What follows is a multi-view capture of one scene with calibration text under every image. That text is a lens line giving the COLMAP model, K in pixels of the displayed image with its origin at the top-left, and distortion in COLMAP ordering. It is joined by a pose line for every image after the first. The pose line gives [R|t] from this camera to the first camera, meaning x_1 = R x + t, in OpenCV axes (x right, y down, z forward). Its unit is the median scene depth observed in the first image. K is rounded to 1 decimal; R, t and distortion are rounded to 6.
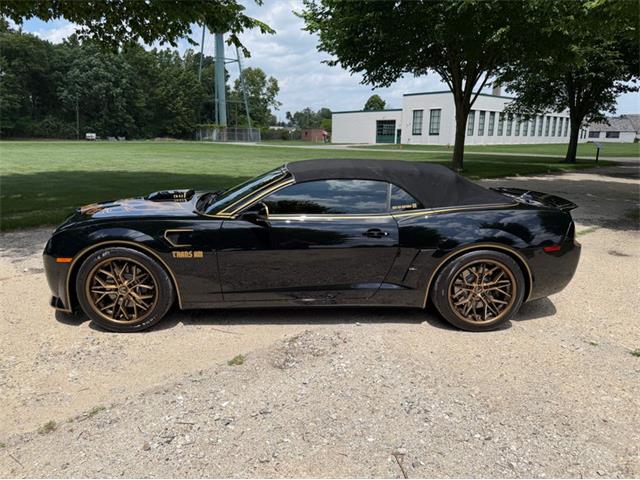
lens RADIAL K [[454.9, 0, 322.1], [0, 454.9, 243.0], [0, 0, 1]] dist [0.015268, -0.033507]
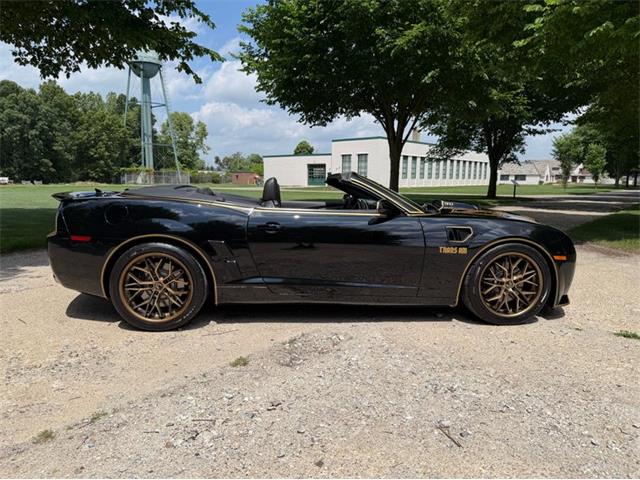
lens RADIAL K [[454.9, 0, 320.3], [0, 454.9, 246.7], [0, 0, 1]] dist [0.015268, -0.033507]
pose [[0.988763, -0.023401, 0.147649, -0.024394], [0.036206, 0.995753, -0.084642, 0.016792], [-0.145041, 0.089037, 0.985411, 0.005476]]
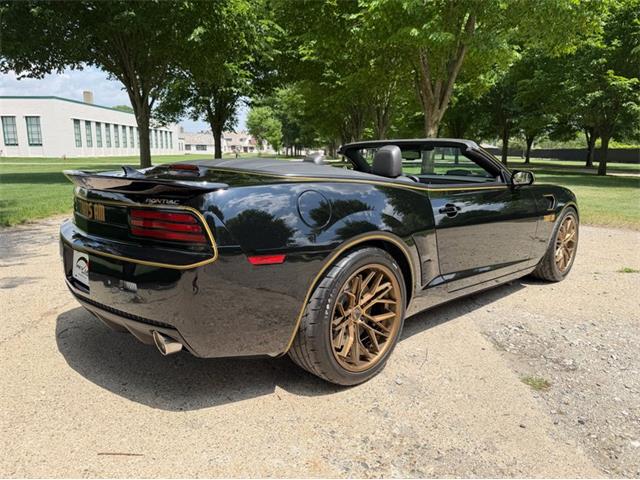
lens RADIAL K [[454.9, 0, 326.0], [0, 454.9, 245.4], [0, 0, 1]] dist [0.015268, -0.033507]
pose [[0.666760, -0.148709, 0.730285, -0.144443], [0.166202, 0.984883, 0.048808, -0.008732], [-0.726504, 0.088832, 0.681397, 0.113089]]
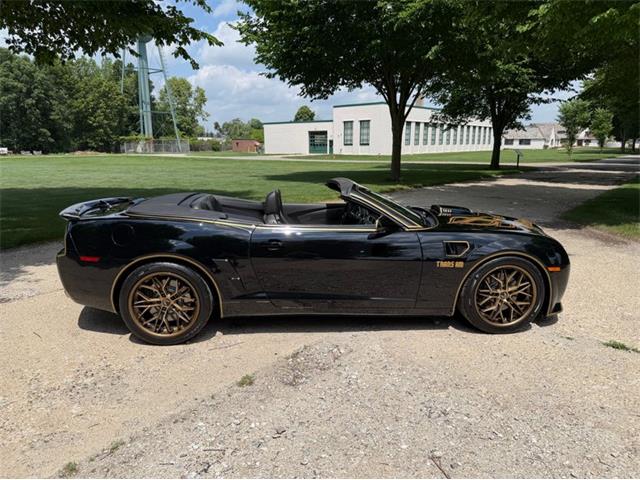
lens RADIAL K [[454.9, 0, 320.1], [0, 454.9, 246.8], [0, 0, 1]] dist [0.015268, -0.033507]
pose [[0.989248, -0.042966, 0.139797, -0.023936], [0.044906, 0.998933, -0.010751, -0.002370], [-0.139186, 0.016913, 0.990122, -0.001017]]
